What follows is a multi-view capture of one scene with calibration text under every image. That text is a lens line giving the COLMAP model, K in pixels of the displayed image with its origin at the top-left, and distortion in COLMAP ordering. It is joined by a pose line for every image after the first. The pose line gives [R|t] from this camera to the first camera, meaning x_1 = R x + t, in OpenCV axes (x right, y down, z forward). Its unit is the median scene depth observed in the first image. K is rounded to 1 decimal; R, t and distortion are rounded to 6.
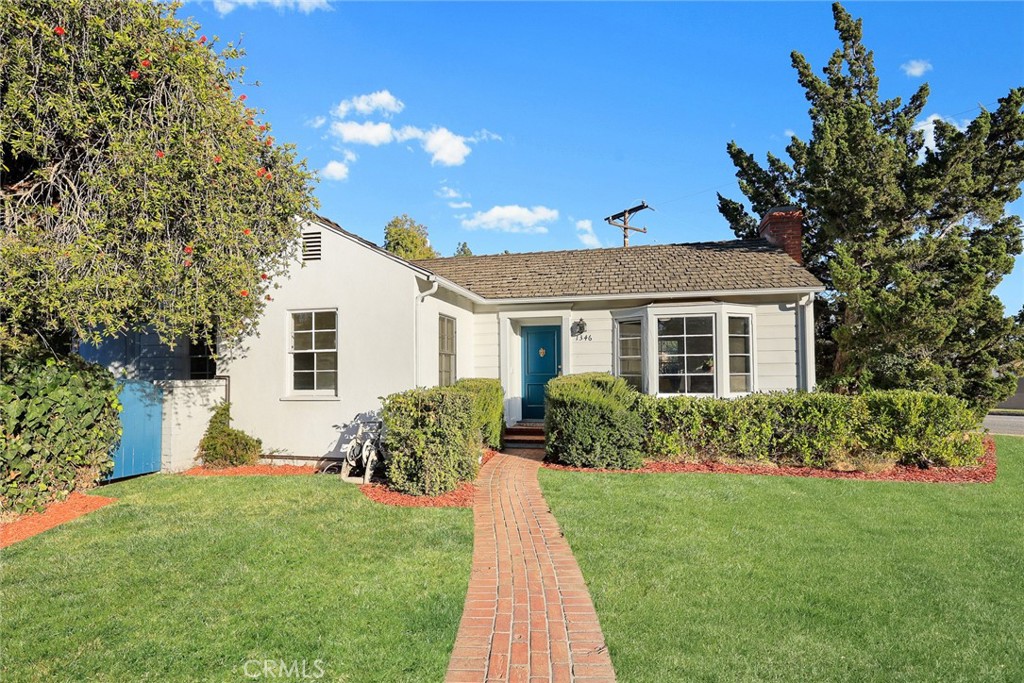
lens RADIAL K [[500.7, 0, 512.6], [0, 500.7, 350.7], [0, 0, 1]] dist [0.003023, 0.000370]
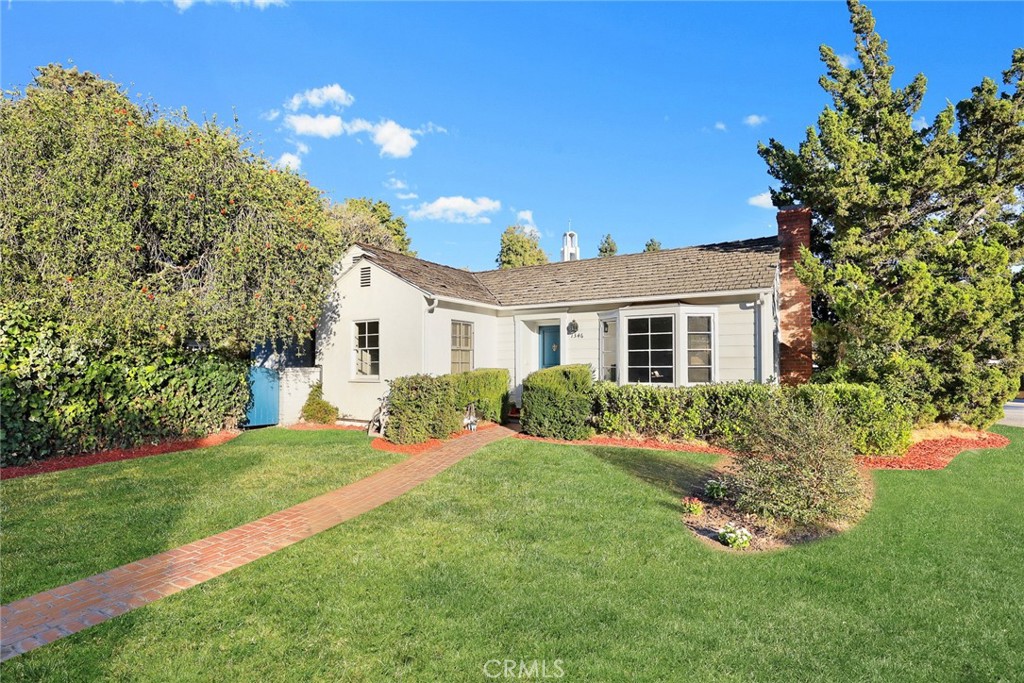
lens RADIAL K [[500.7, 0, 511.6], [0, 500.7, 340.8], [0, 0, 1]] dist [0.003023, 0.000370]
pose [[0.945022, -0.008276, -0.326902, 0.433097], [0.008870, 0.999961, 0.000328, -0.016658], [0.326887, -0.003209, 0.945058, -0.221650]]
